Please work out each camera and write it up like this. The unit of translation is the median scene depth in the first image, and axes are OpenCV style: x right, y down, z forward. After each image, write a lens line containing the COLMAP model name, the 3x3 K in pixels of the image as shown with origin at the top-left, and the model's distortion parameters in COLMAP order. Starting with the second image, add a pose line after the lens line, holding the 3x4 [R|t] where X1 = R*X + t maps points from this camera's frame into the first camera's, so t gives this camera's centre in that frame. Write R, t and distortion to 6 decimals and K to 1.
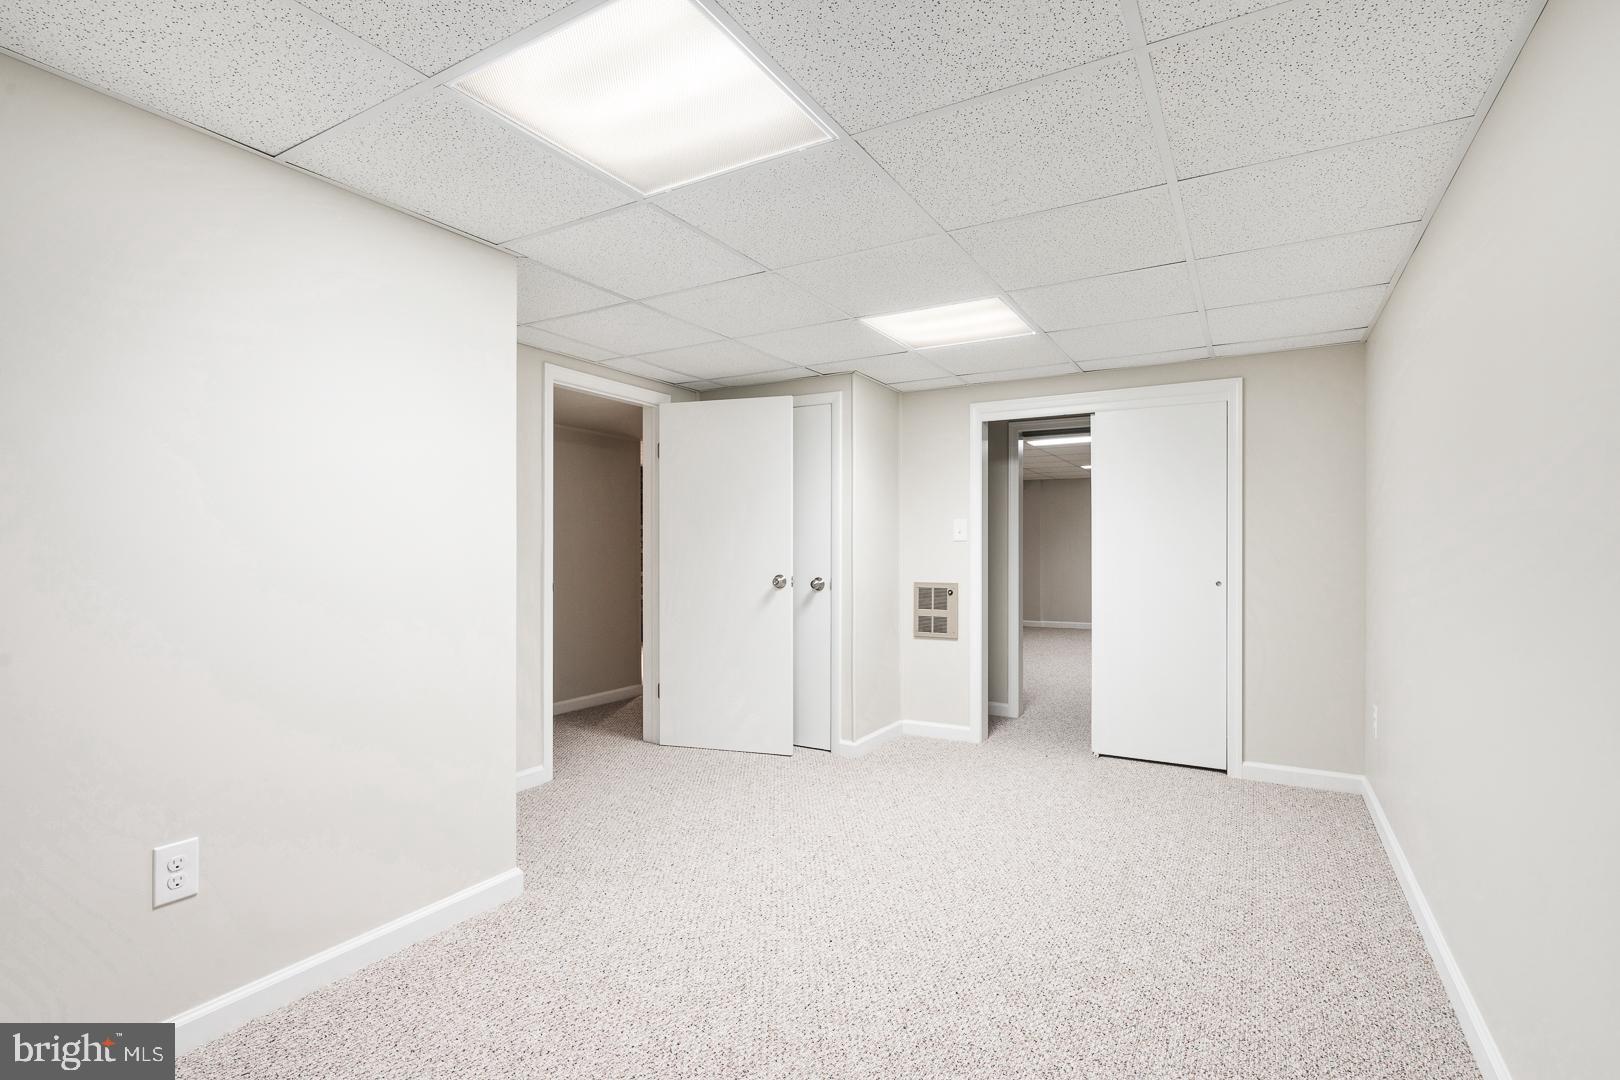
lens RADIAL K [[756.5, 0, 807.2], [0, 756.5, 553.4], [0, 0, 1]] dist [0.002132, 0.000267]
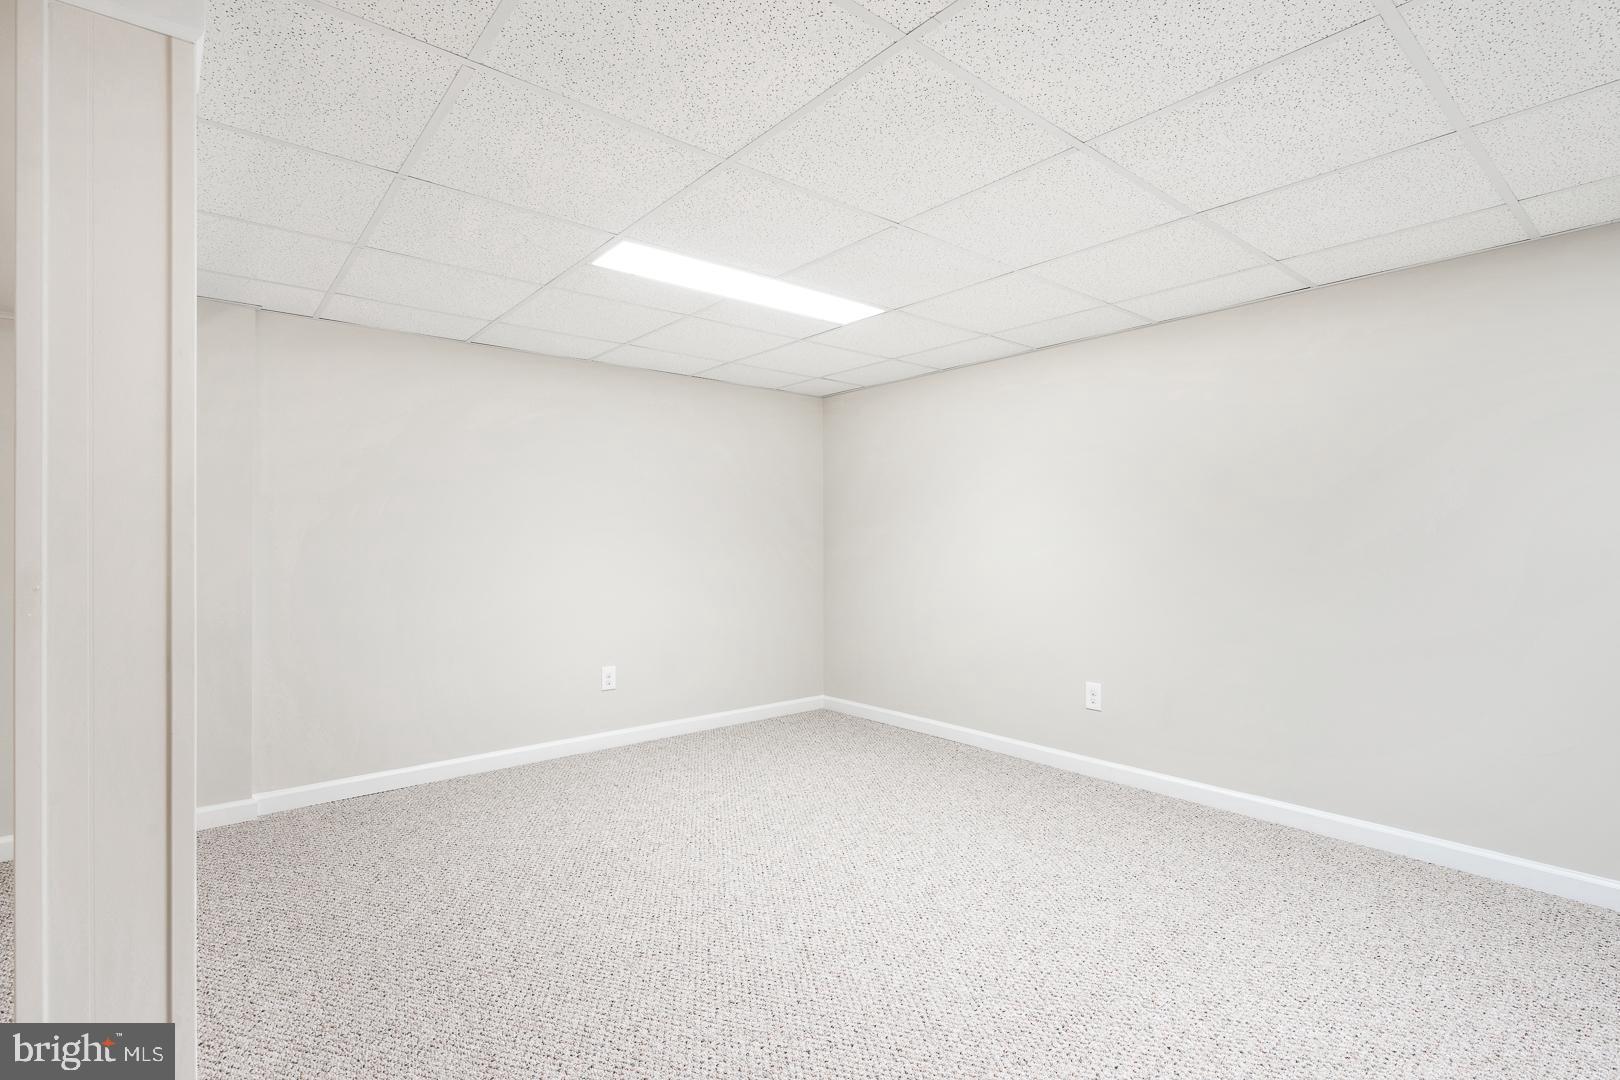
lens RADIAL K [[756.5, 0, 814.0], [0, 756.5, 533.8], [0, 0, 1]] dist [0.002132, 0.000267]
pose [[0.936403, 0.003387, -0.350911, 0.091113], [-0.003635, 0.999993, -0.000049, 0.000421], [0.350908, 0.001321, 0.936409, -0.156996]]
